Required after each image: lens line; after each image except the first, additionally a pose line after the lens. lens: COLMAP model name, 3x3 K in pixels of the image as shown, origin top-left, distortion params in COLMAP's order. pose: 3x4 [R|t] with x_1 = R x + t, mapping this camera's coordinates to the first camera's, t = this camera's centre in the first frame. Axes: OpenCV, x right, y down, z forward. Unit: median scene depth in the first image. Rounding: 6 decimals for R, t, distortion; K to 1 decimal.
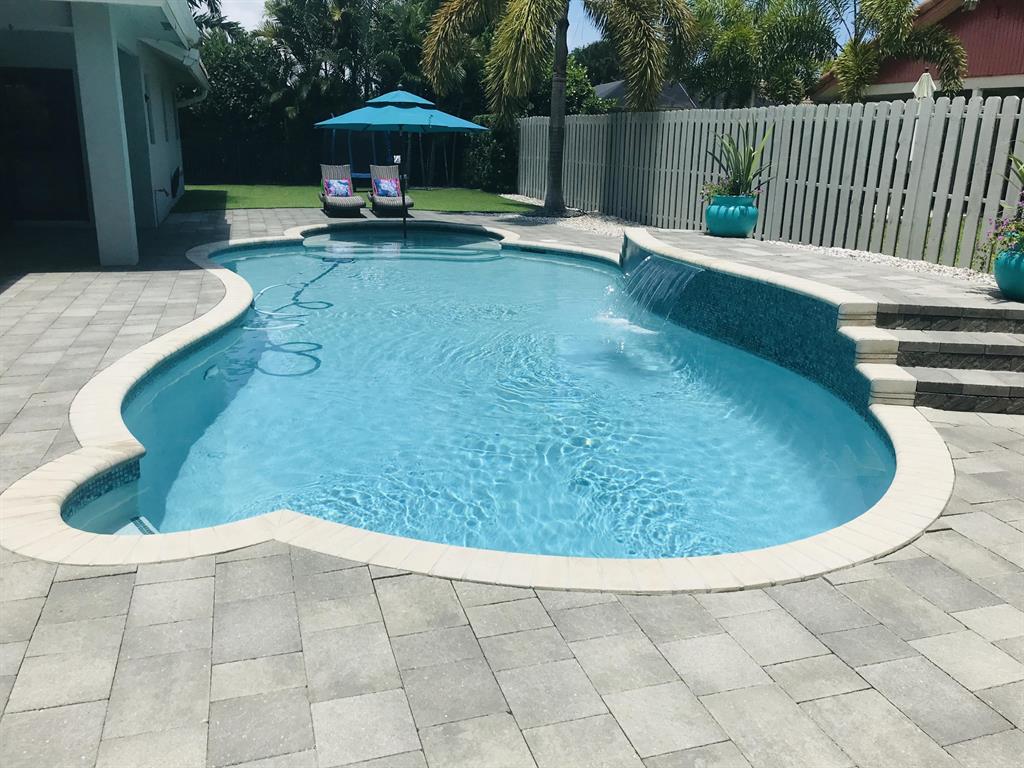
lens RADIAL K [[854.8, 0, 512.0], [0, 854.8, 384.0], [0, 0, 1]] dist [0.047289, -0.090576]
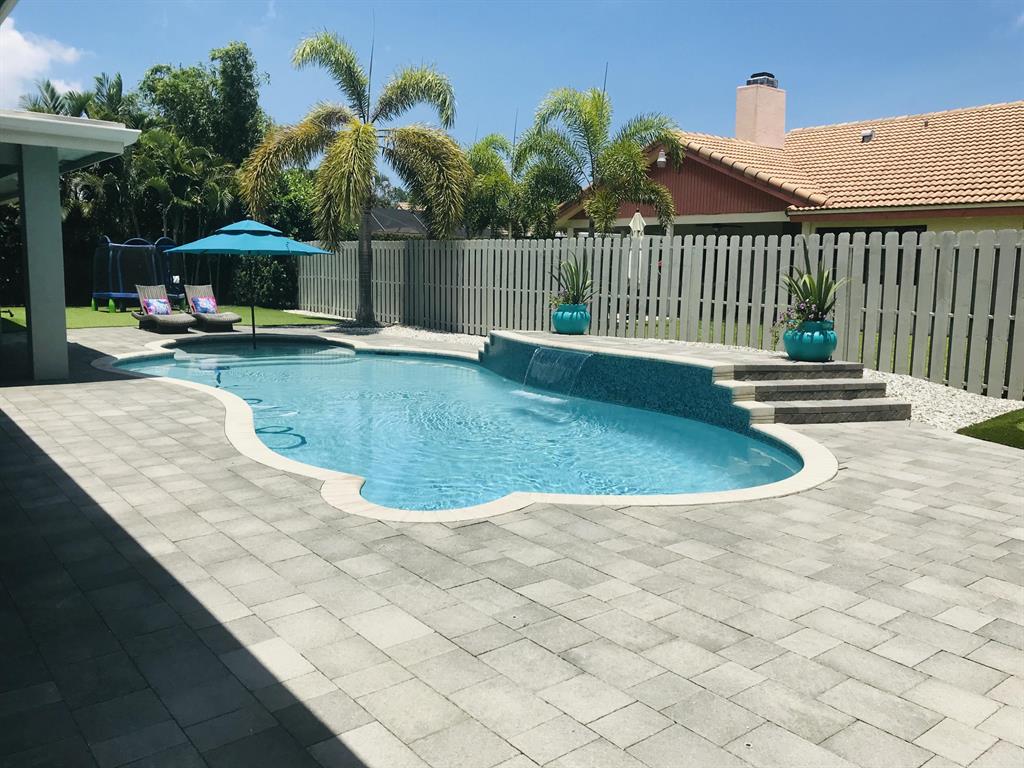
lens RADIAL K [[854.8, 0, 512.0], [0, 854.8, 384.0], [0, 0, 1]] dist [0.047289, -0.090576]
pose [[0.932709, -0.052239, 0.356827, -0.333864], [0.098909, 0.988566, -0.113813, 0.051009], [-0.346802, 0.141448, 0.927211, -0.206745]]
